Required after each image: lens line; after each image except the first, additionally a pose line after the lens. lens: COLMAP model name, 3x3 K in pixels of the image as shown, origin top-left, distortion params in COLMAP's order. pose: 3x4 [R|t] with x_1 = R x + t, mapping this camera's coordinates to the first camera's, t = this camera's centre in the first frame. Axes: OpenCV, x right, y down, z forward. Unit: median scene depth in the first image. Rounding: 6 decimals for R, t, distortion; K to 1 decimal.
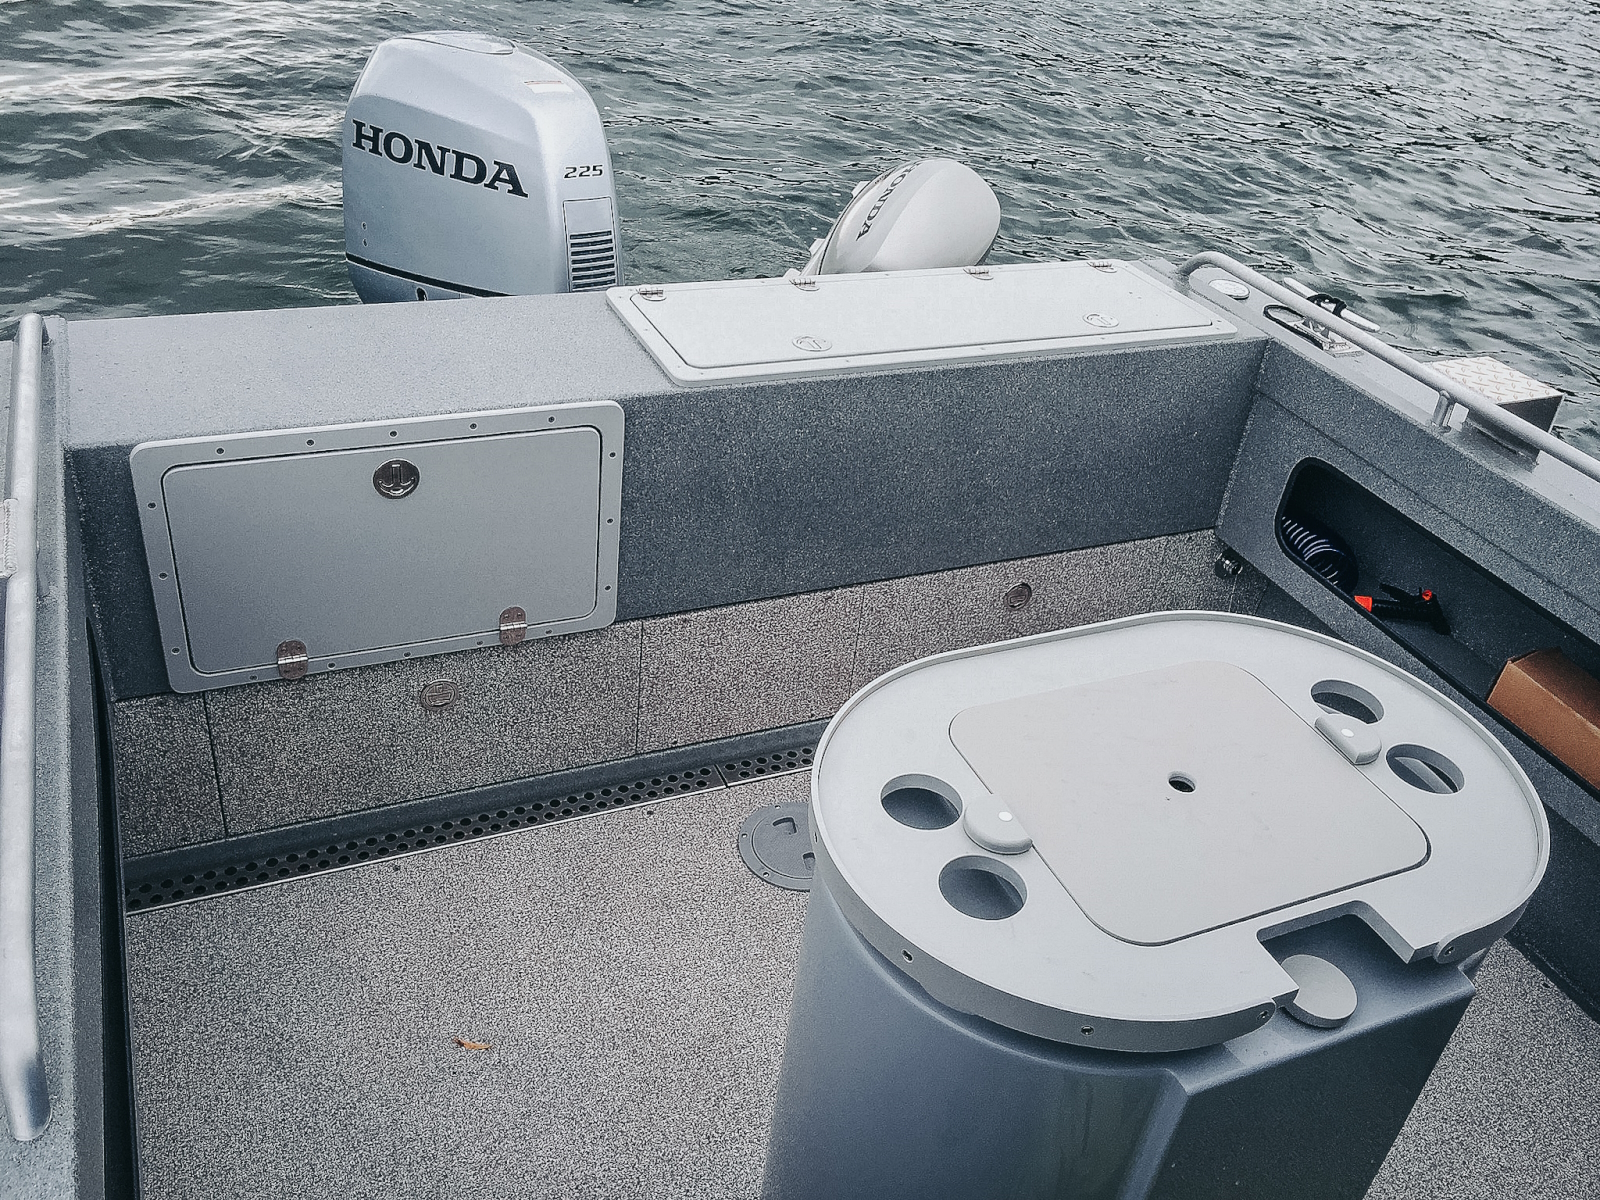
lens RADIAL K [[1362.3, 0, 807.8], [0, 1362.3, 580.8], [0, 0, 1]] dist [-0.008071, -0.003885]
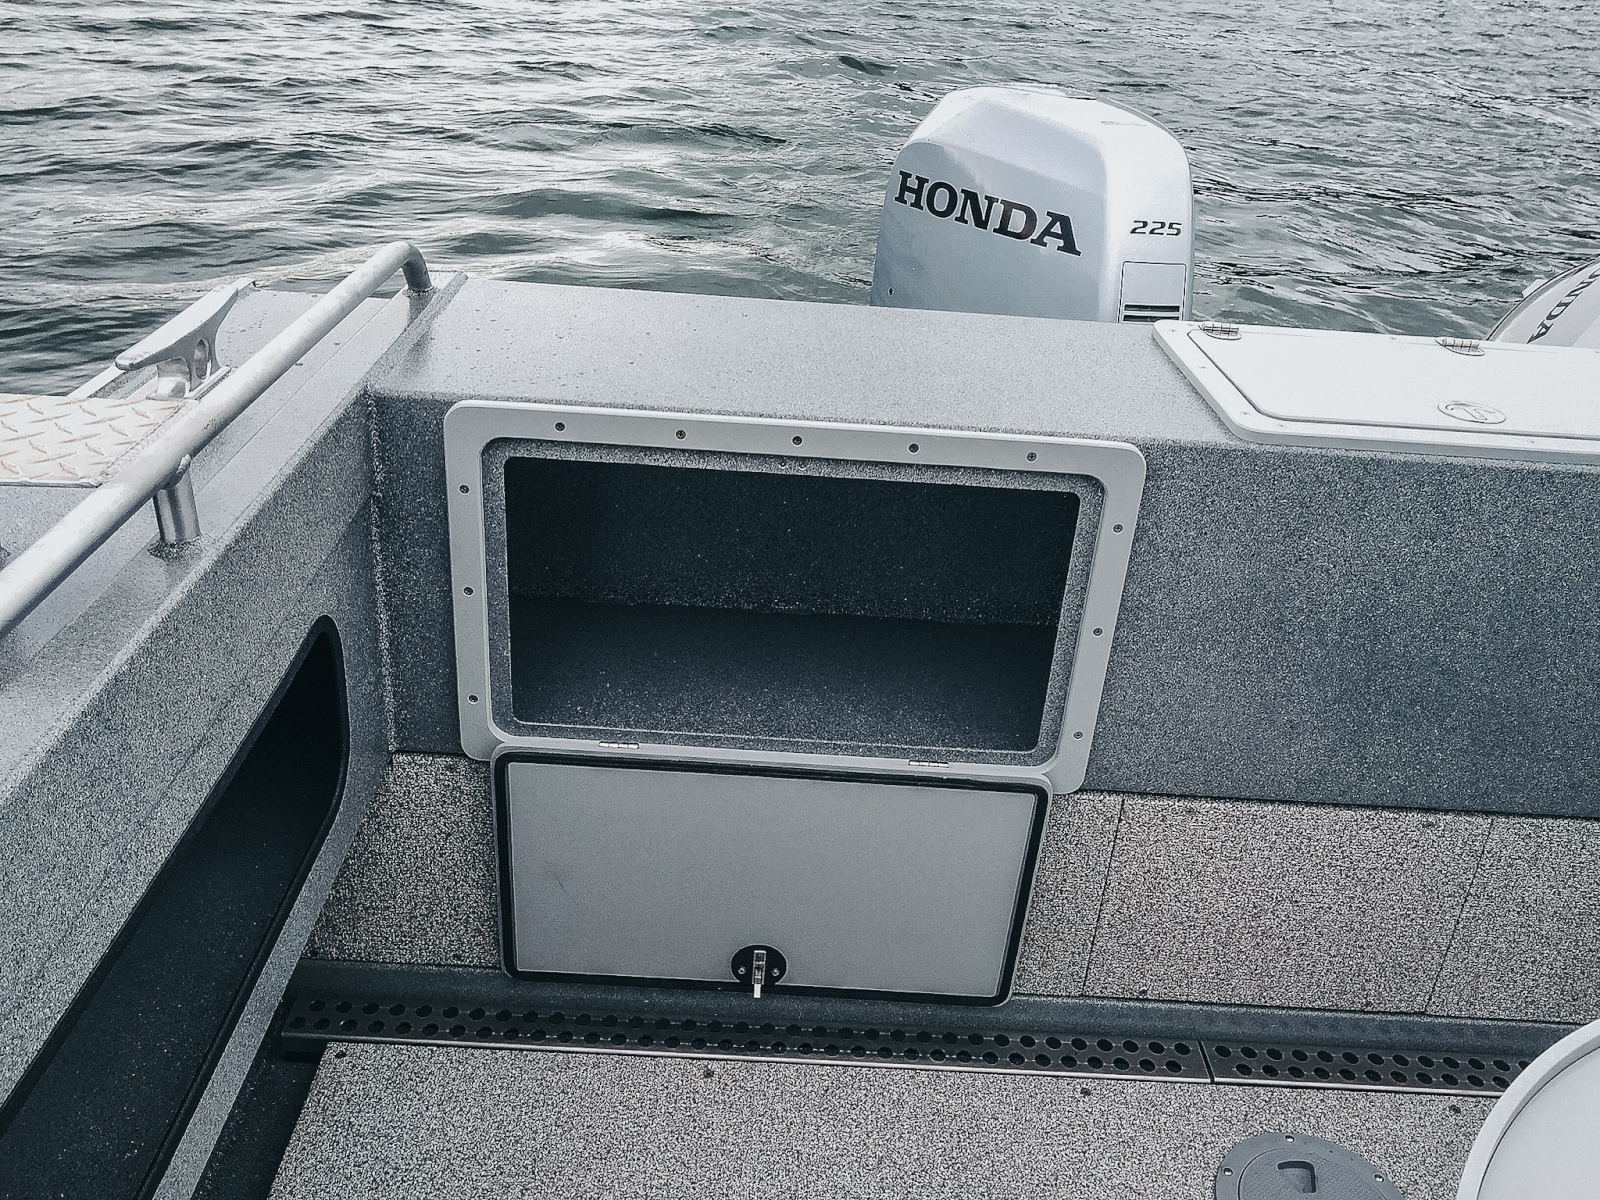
lens RADIAL K [[1362.3, 0, 806.6], [0, 1362.3, 586.9], [0, 0, 1]] dist [-0.008071, -0.003885]
pose [[0.912132, 0.145777, -0.383097, -0.023002], [-0.196163, 0.975890, -0.095706, 0.022450], [0.359909, 0.162446, 0.918737, 0.312752]]
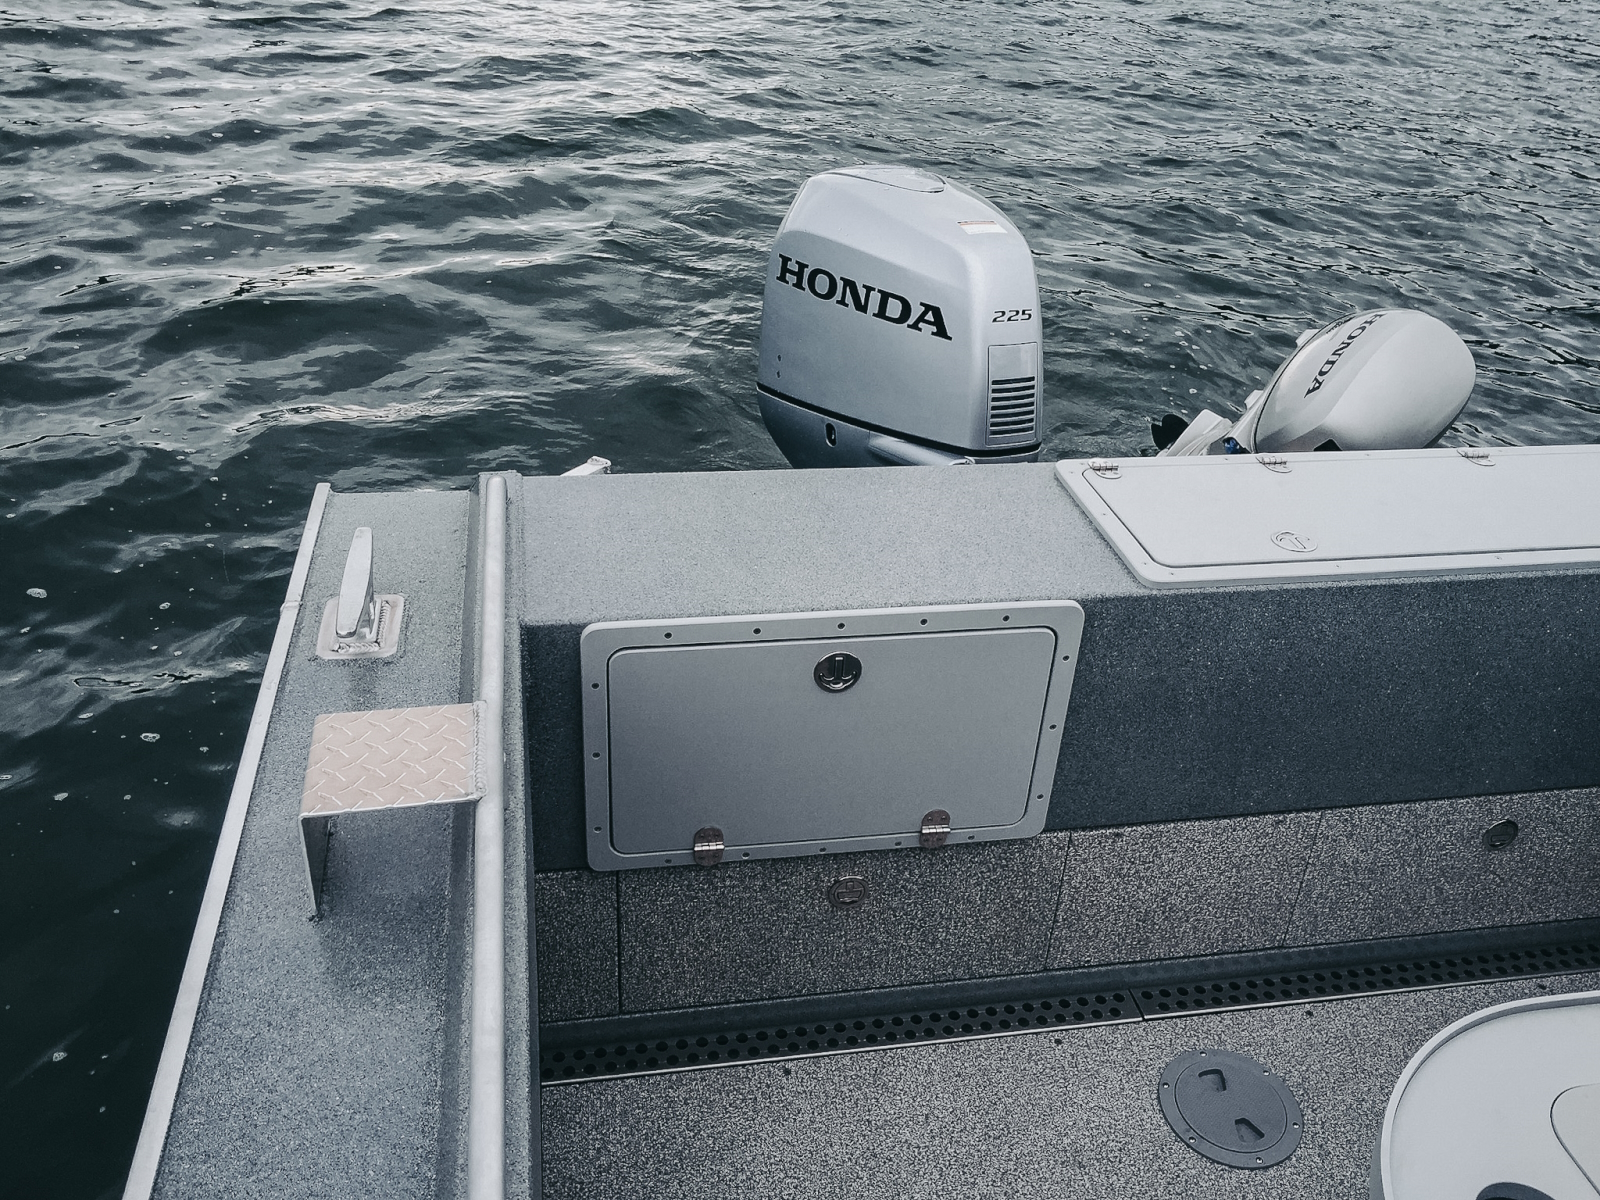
lens RADIAL K [[1362.3, 0, 807.4], [0, 1362.3, 583.3], [0, 0, 1]] dist [-0.008071, -0.003885]
pose [[0.969947, 0.074823, -0.231525, -0.091398], [-0.088422, 0.994881, -0.048914, -0.072408], [0.226680, 0.067915, 0.971598, 0.069778]]
